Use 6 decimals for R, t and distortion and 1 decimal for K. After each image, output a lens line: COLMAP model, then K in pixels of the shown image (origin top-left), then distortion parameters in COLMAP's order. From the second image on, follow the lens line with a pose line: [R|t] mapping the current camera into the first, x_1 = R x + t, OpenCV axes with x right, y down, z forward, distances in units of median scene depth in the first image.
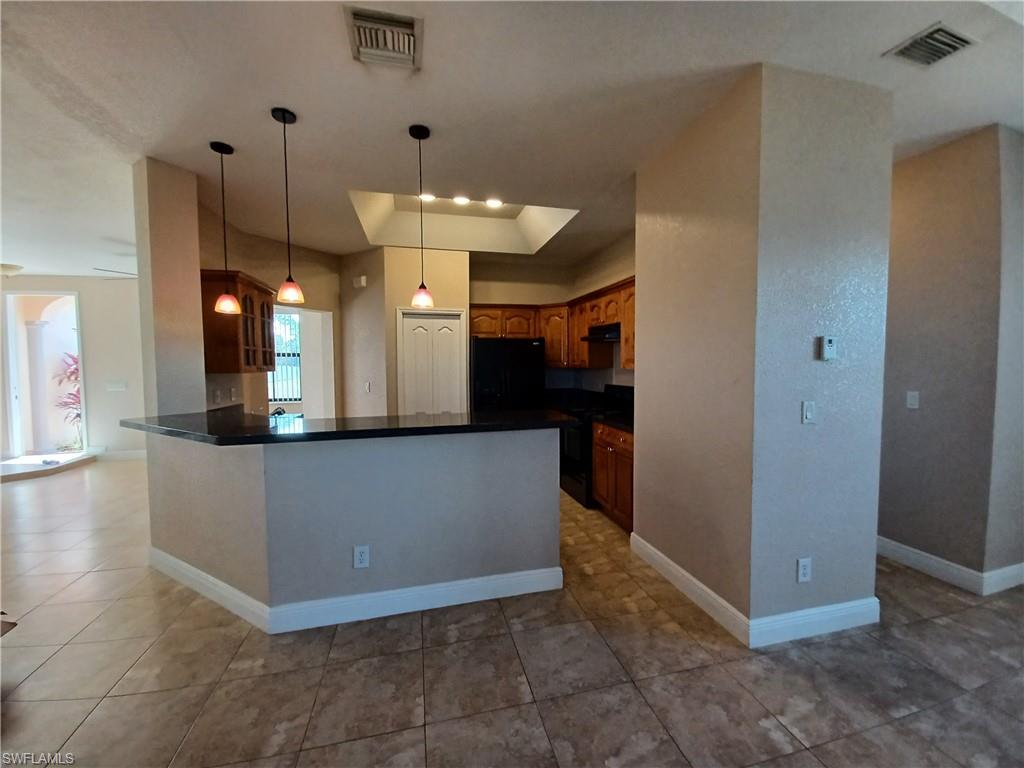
lens RADIAL K [[406.4, 0, 512.0], [0, 406.4, 384.0], [0, 0, 1]] dist [0.016636, -0.015020]
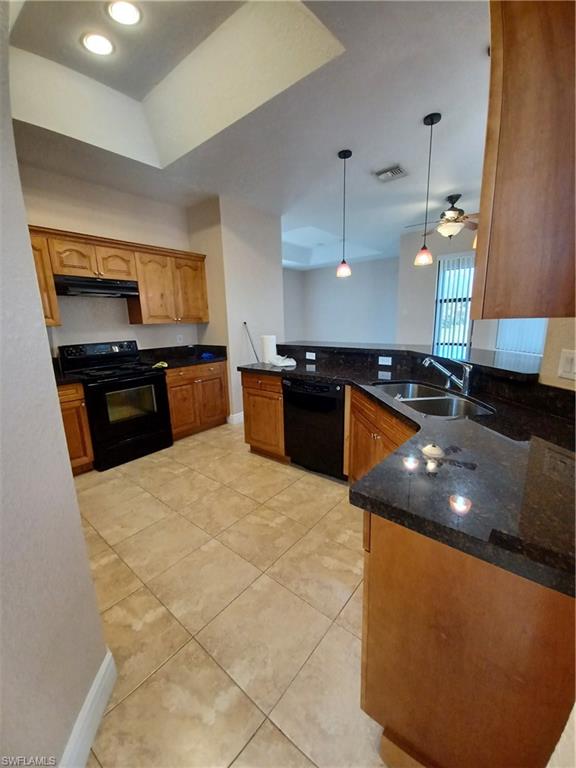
lens RADIAL K [[304.8, 0, 288.0], [0, 304.8, 384.0], [0, 0, 1]] dist [0.016636, -0.015020]
pose [[-0.598873, -0.142476, 0.788068, -0.614865], [0.069890, 0.970995, 0.228659, -0.037733], [-0.797789, 0.192015, -0.571545, 1.093753]]
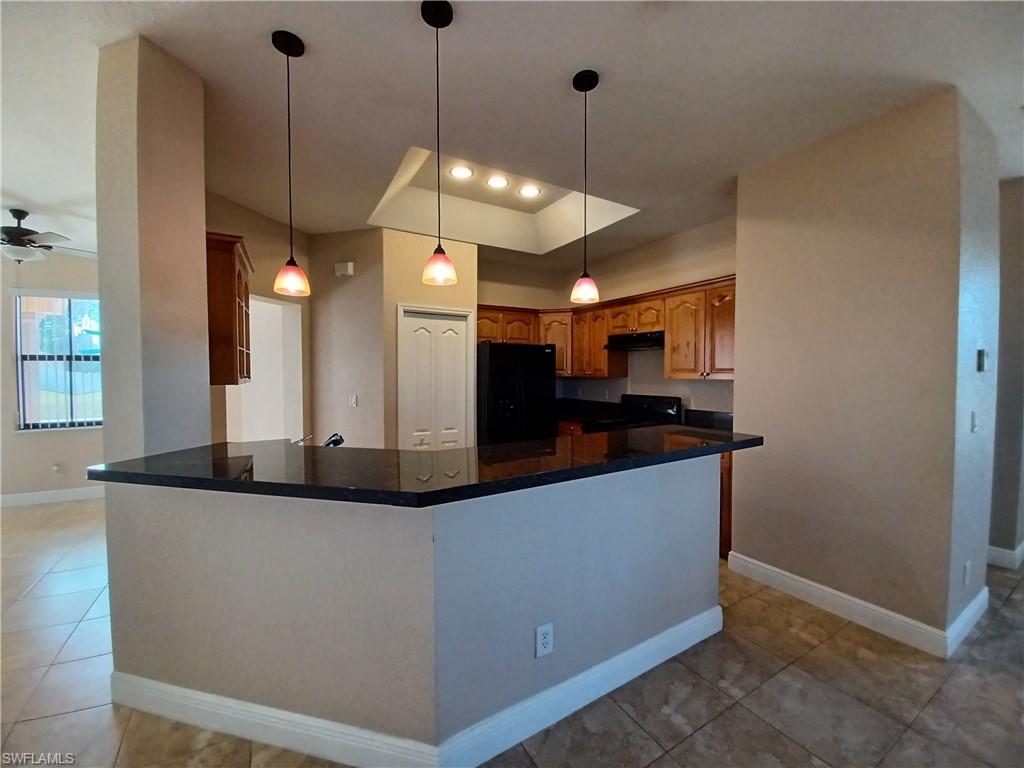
lens RADIAL K [[406.4, 0, 512.0], [0, 406.4, 384.0], [0, 0, 1]] dist [0.016636, -0.015020]
pose [[0.957106, -0.004035, 0.289711, -0.329410], [0.009693, 0.999789, -0.018096, -0.009229], [-0.289577, 0.020128, 0.956943, 0.163789]]
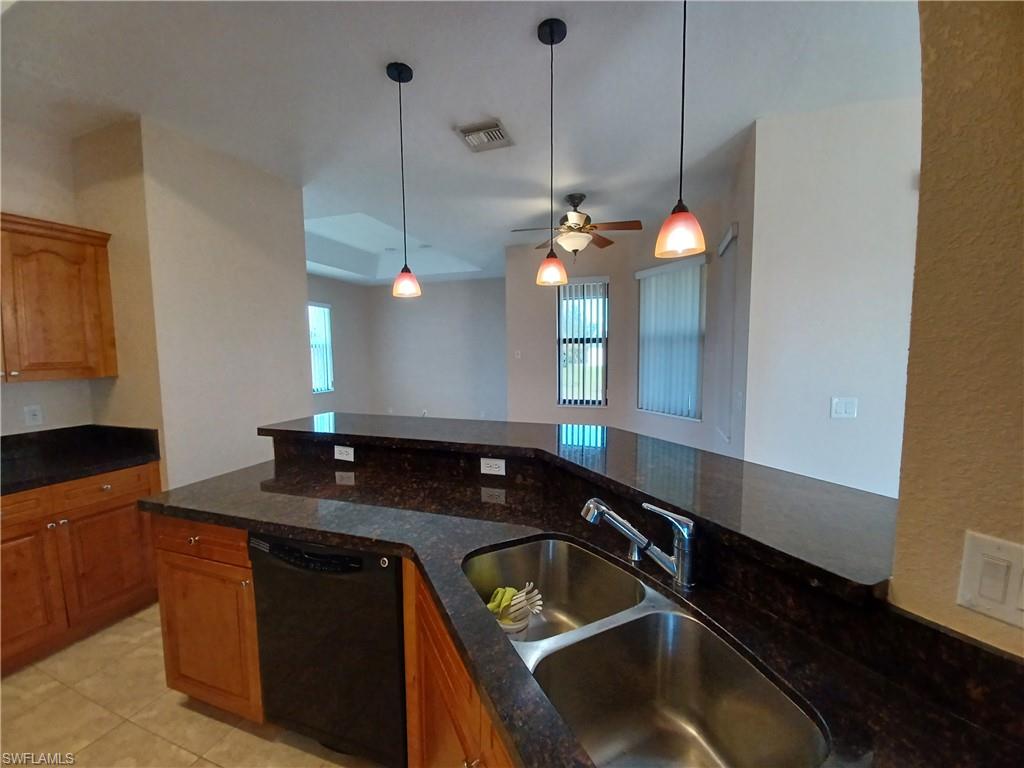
lens RADIAL K [[406.4, 0, 512.0], [0, 406.4, 384.0], [0, 0, 1]] dist [0.016636, -0.015020]
pose [[-0.838935, -0.028959, 0.543461, -0.472787], [0.041702, 0.992227, 0.117248, -0.057630], [-0.542632, 0.121027, -0.831206, 0.891352]]
